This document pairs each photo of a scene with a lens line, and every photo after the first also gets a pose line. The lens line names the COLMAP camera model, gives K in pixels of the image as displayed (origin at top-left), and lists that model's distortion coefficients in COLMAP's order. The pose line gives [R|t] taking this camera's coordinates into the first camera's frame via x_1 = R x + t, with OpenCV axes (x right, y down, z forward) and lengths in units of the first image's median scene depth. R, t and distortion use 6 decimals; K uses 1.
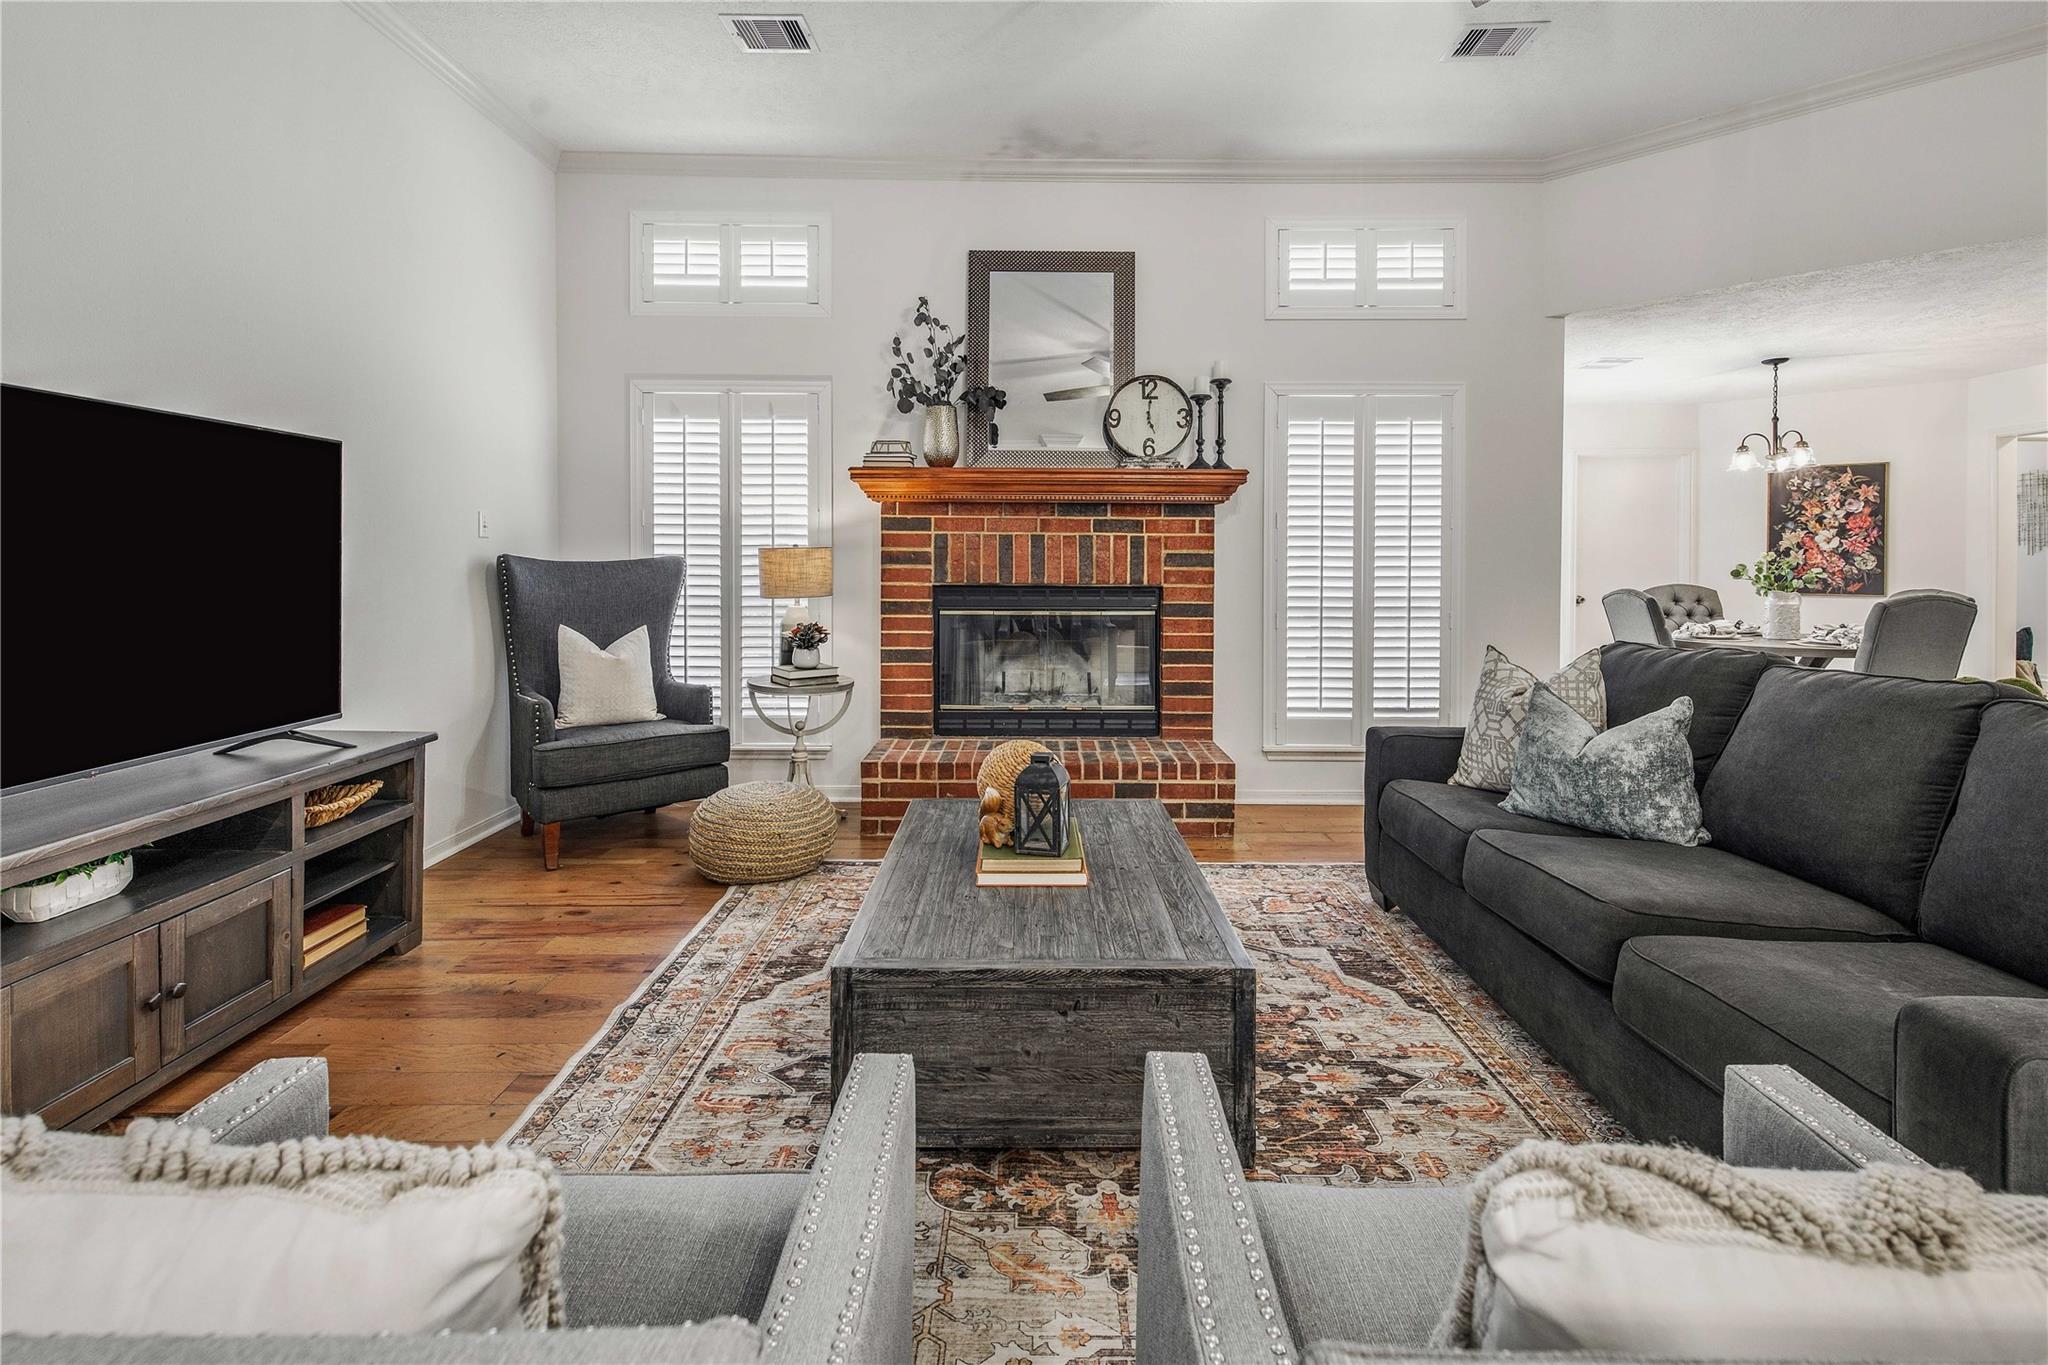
lens RADIAL K [[934.9, 0, 1027.2], [0, 934.9, 568.8], [0, 0, 1]] dist [0.009919, -0.000778]
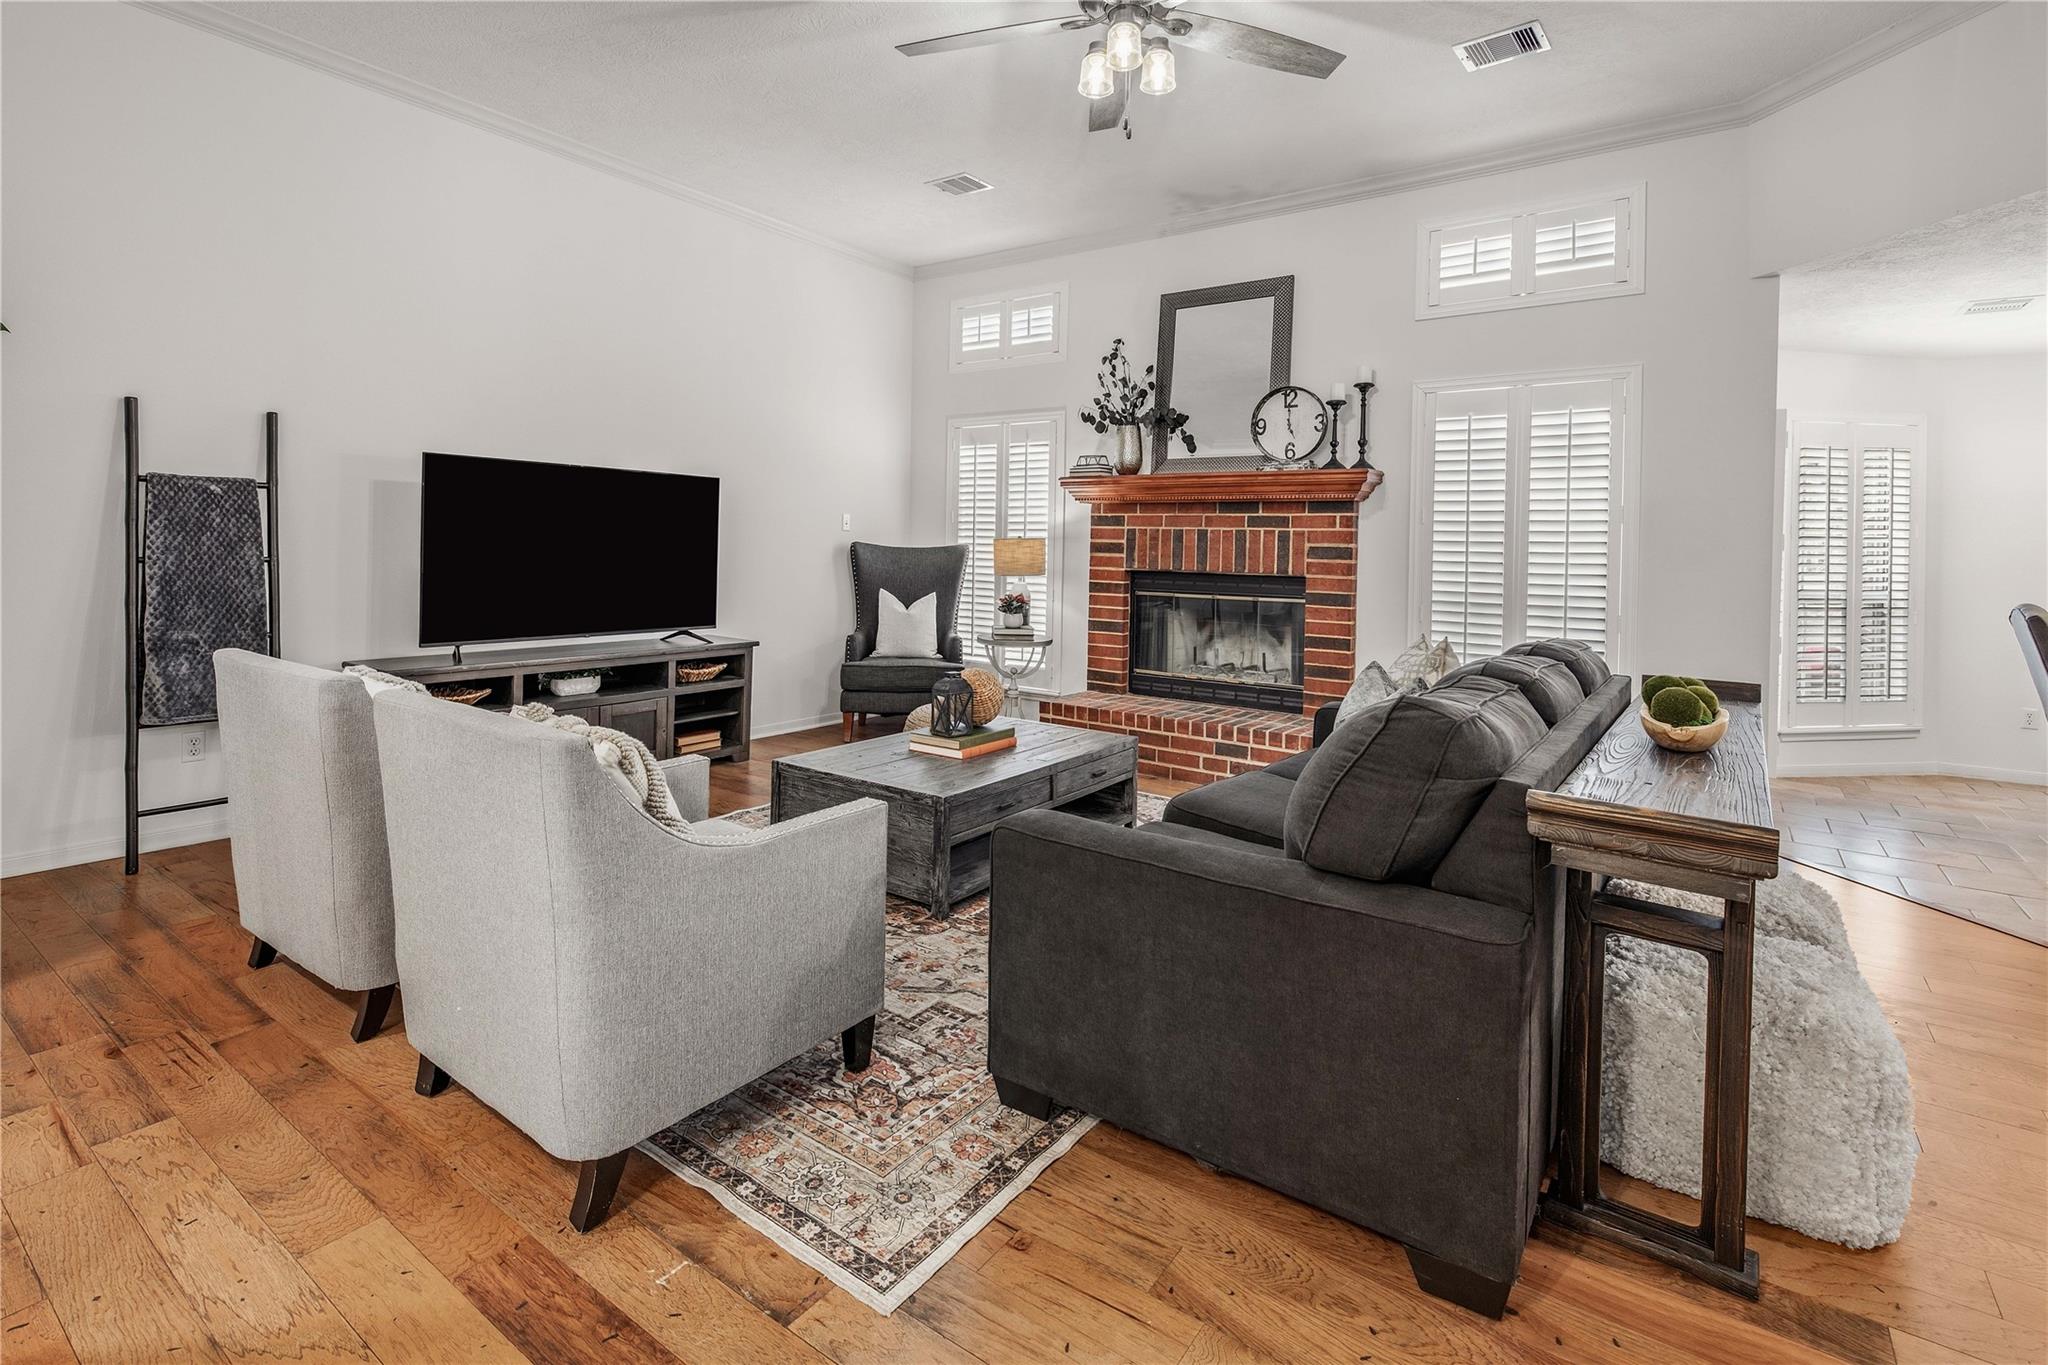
lens RADIAL K [[929.3, 0, 1006.1], [0, 929.3, 553.1], [0, 0, 1]] dist [0.015460, -0.006902]
pose [[0.811963, 0.016683, -0.583471, 0.500076], [-0.025098, 0.999665, -0.006343, 0.006989], [0.583169, 0.019794, 0.812109, -0.091384]]
